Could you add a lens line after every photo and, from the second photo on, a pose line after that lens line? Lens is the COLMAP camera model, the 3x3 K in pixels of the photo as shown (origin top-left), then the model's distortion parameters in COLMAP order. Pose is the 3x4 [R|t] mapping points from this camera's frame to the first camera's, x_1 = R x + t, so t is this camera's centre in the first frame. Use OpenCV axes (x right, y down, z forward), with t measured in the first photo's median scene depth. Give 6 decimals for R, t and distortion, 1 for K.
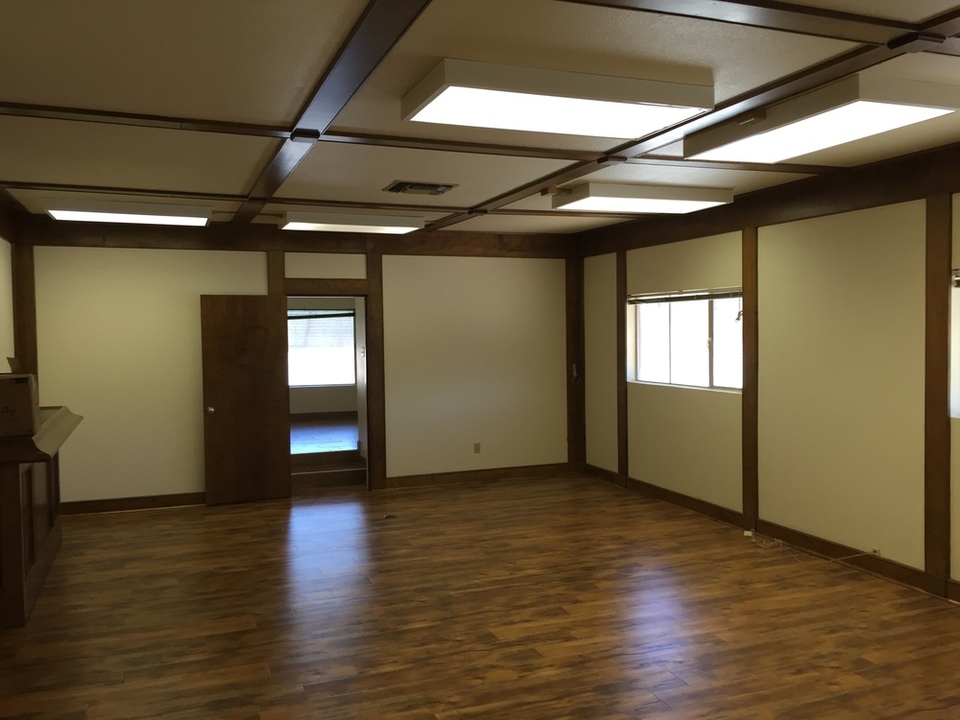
lens RADIAL K [[821.1, 0, 480.0], [0, 821.1, 360.0], [0, 0, 1]] dist [0.079781, -0.106665]
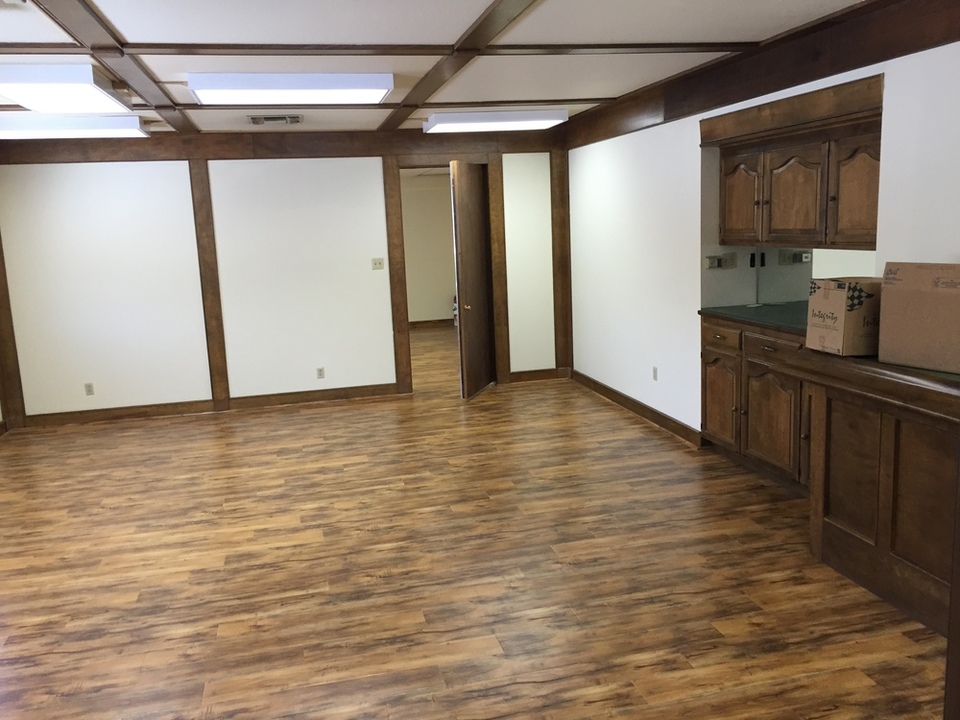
lens RADIAL K [[821.1, 0, 480.0], [0, 821.1, 360.0], [0, 0, 1]] dist [0.079781, -0.106665]
pose [[-0.989171, 0.030100, 0.143650, -0.325955], [0.059582, 0.976820, 0.205604, -0.091181], [-0.134131, 0.211937, -0.968035, 1.857146]]
